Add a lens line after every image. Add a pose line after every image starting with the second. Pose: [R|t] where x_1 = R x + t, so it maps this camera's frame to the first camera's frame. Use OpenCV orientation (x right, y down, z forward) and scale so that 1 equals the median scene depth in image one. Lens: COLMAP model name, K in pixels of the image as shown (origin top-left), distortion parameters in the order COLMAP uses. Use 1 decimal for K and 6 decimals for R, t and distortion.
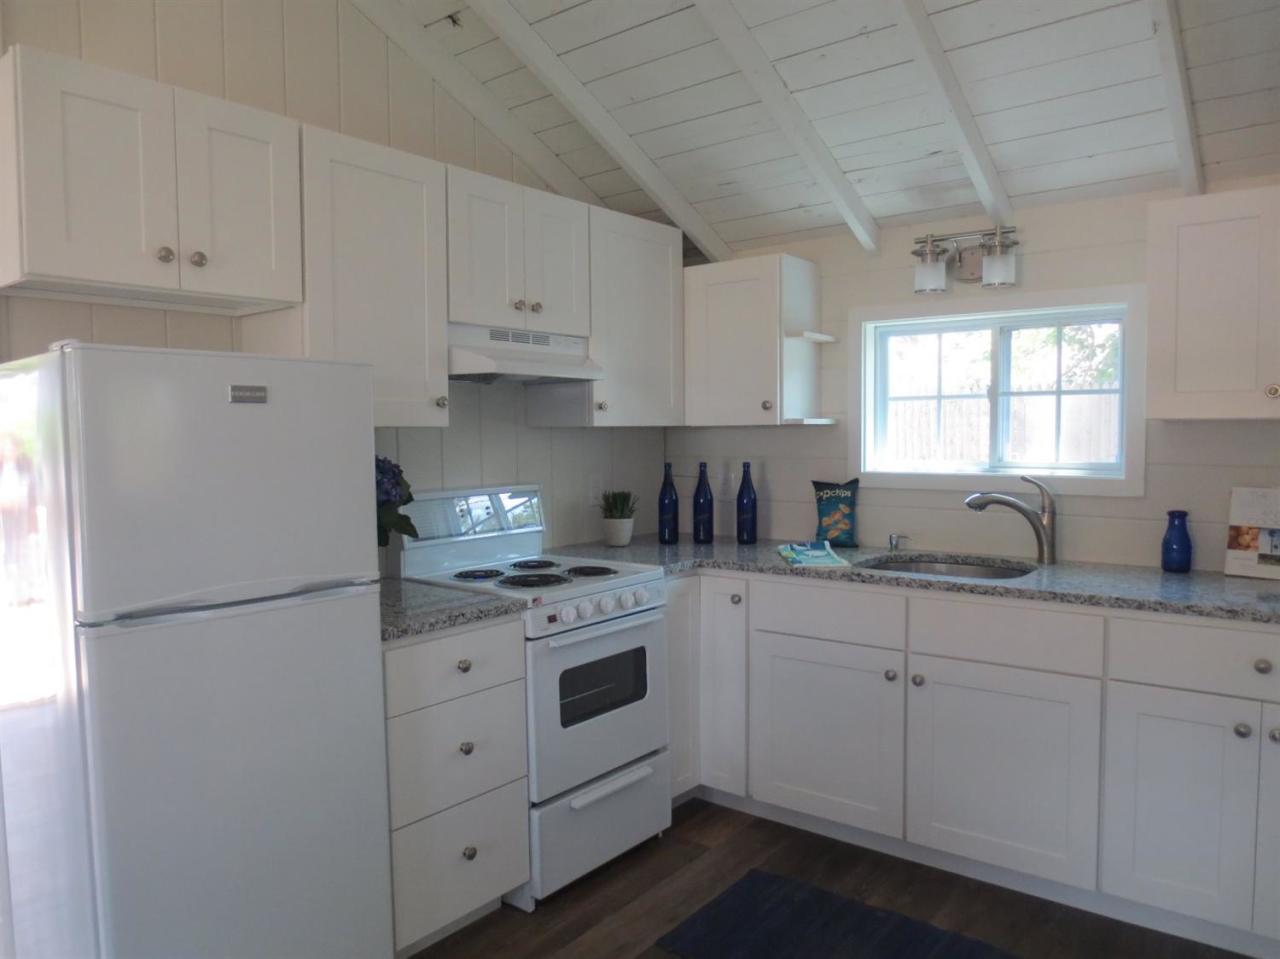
lens RADIAL K [[897.8, 0, 640.0], [0, 897.8, 479.5], [0, 0, 1]] dist [-0.044270, 0.023203]
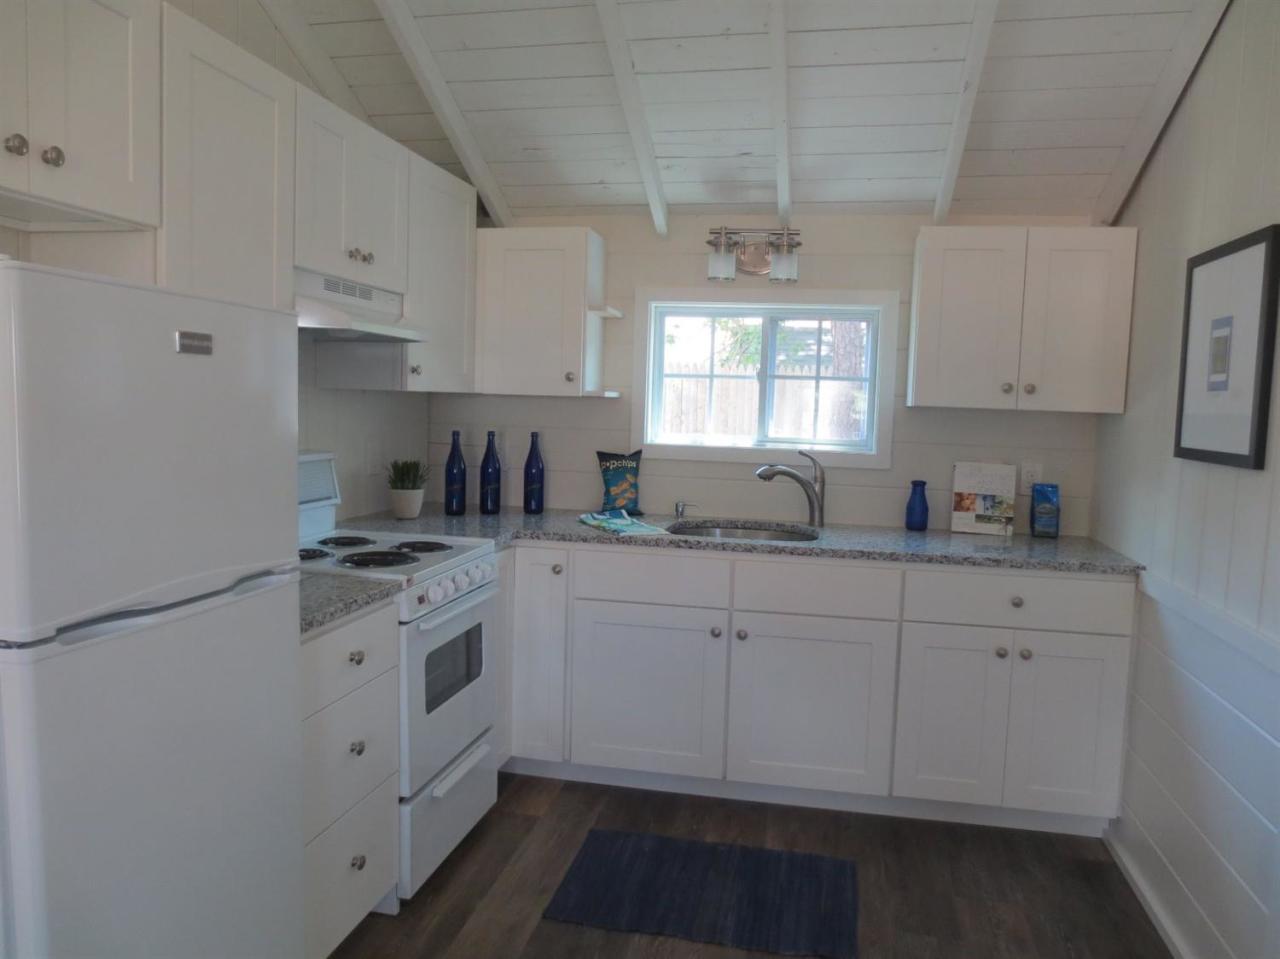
lens RADIAL K [[897.8, 0, 640.0], [0, 897.8, 479.5], [0, 0, 1]] dist [-0.044270, 0.023203]
pose [[0.893705, -0.003082, 0.448644, -0.270205], [-0.014475, 0.999258, 0.035700, -0.004696], [-0.448421, -0.038400, 0.892997, 0.064137]]
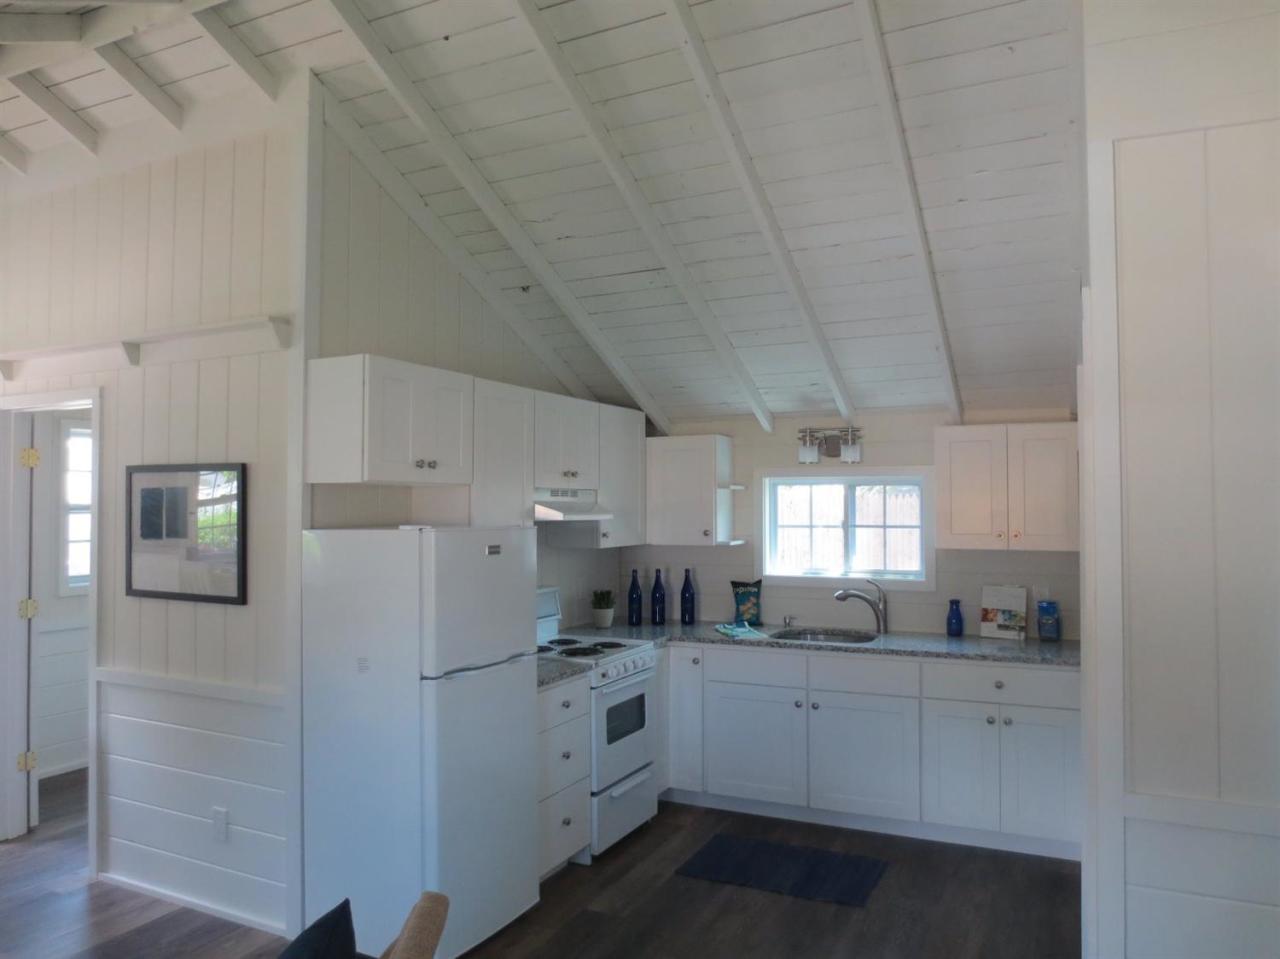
lens RADIAL K [[897.8, 0, 640.0], [0, 897.8, 479.5], [0, 0, 1]] dist [-0.044270, 0.023203]
pose [[0.976952, 0.012789, 0.213078, -0.330898], [0.005095, 0.996522, -0.083172, -0.052244], [-0.213400, 0.082340, 0.973489, -0.526520]]
